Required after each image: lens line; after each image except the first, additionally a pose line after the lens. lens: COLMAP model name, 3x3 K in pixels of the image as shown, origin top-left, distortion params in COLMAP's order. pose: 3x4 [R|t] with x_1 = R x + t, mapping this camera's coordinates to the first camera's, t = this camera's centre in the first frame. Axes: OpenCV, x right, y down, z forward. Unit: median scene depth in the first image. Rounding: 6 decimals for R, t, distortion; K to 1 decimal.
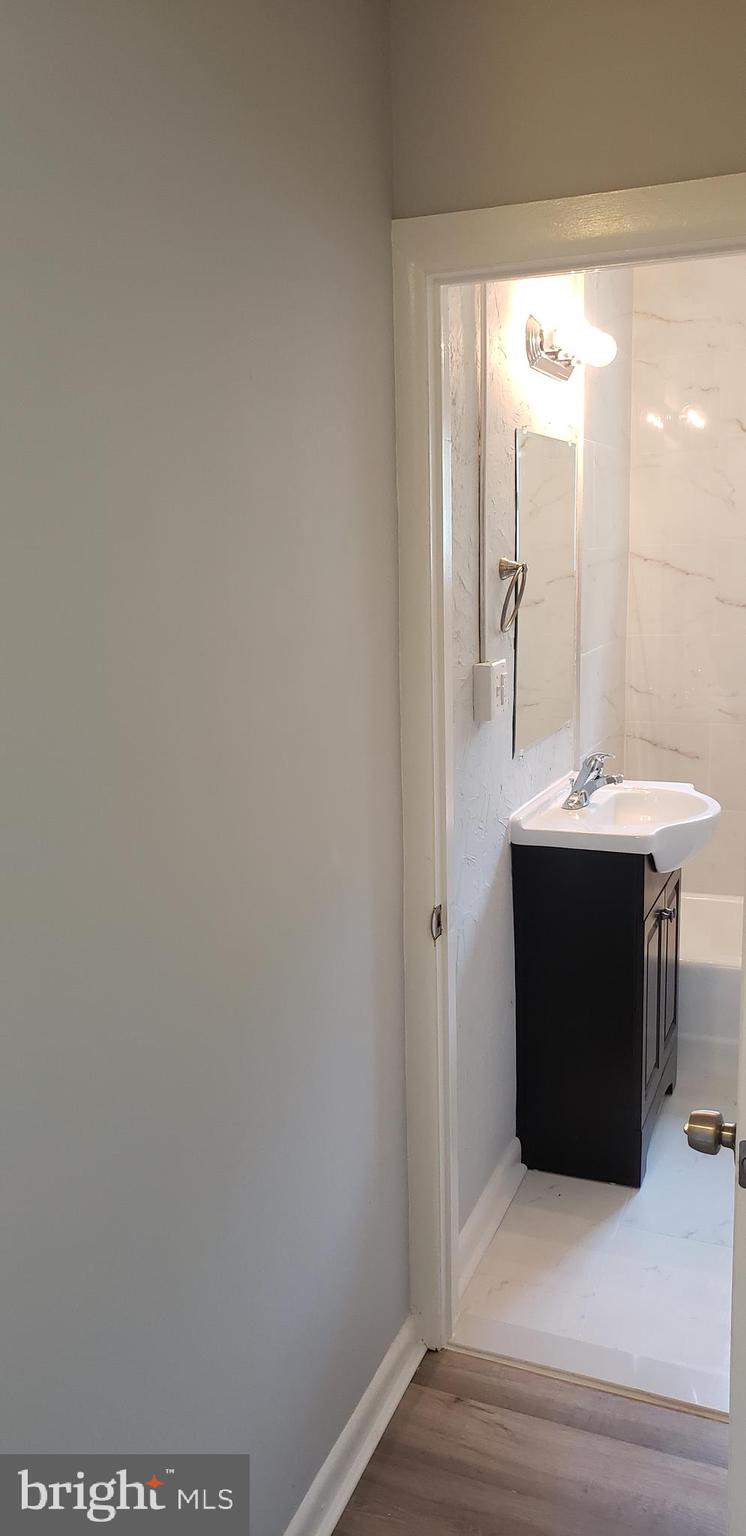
lens RADIAL K [[1202.5, 0, 368.0], [0, 1202.5, 759.3], [0, 0, 1]] dist [0.023778, -0.005408]
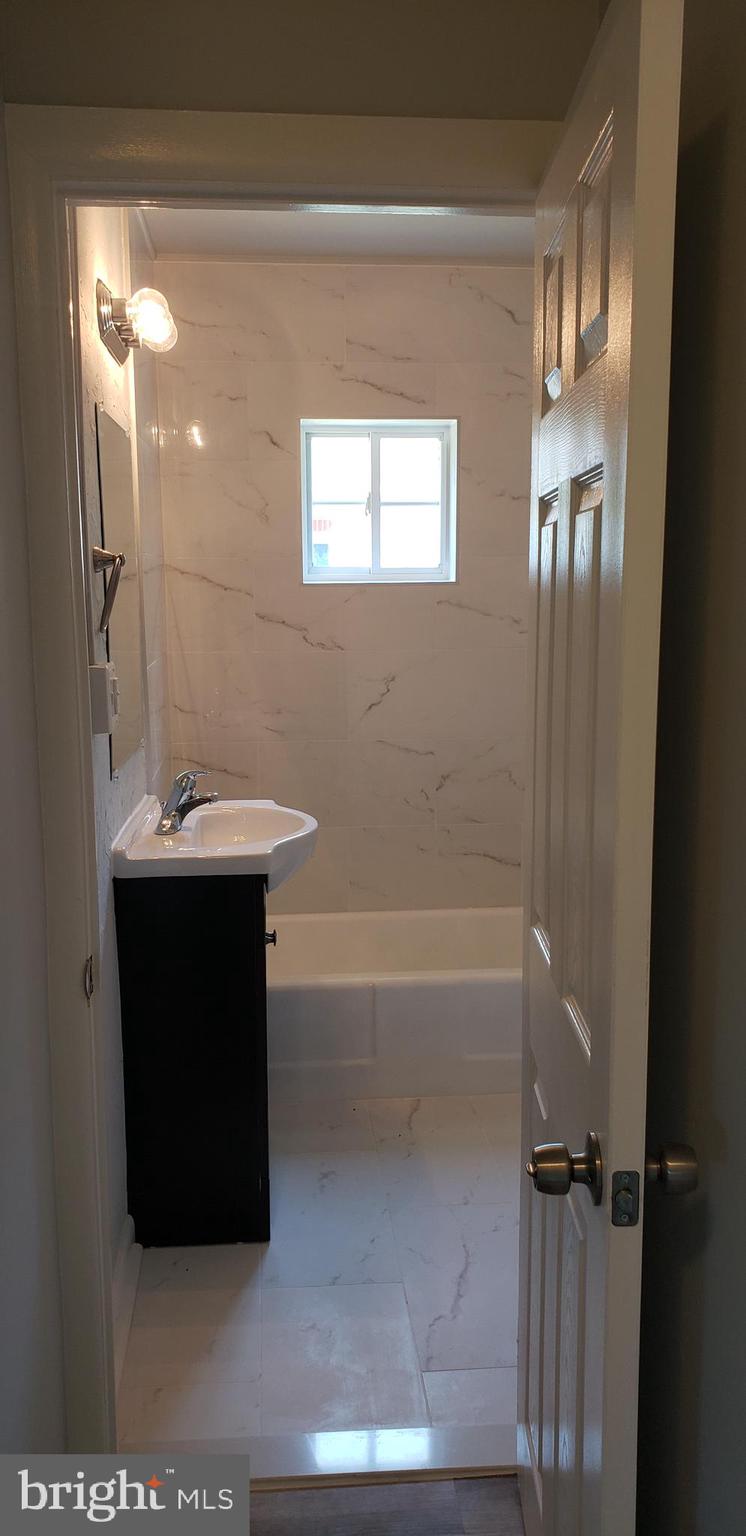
lens RADIAL K [[1202.5, 0, 368.0], [0, 1202.5, 759.3], [0, 0, 1]] dist [0.023778, -0.005408]
pose [[0.896283, -0.047612, 0.440919, -0.090095], [0.062225, 0.997886, -0.018733, 0.011652], [-0.439095, 0.044226, 0.897351, 0.123480]]
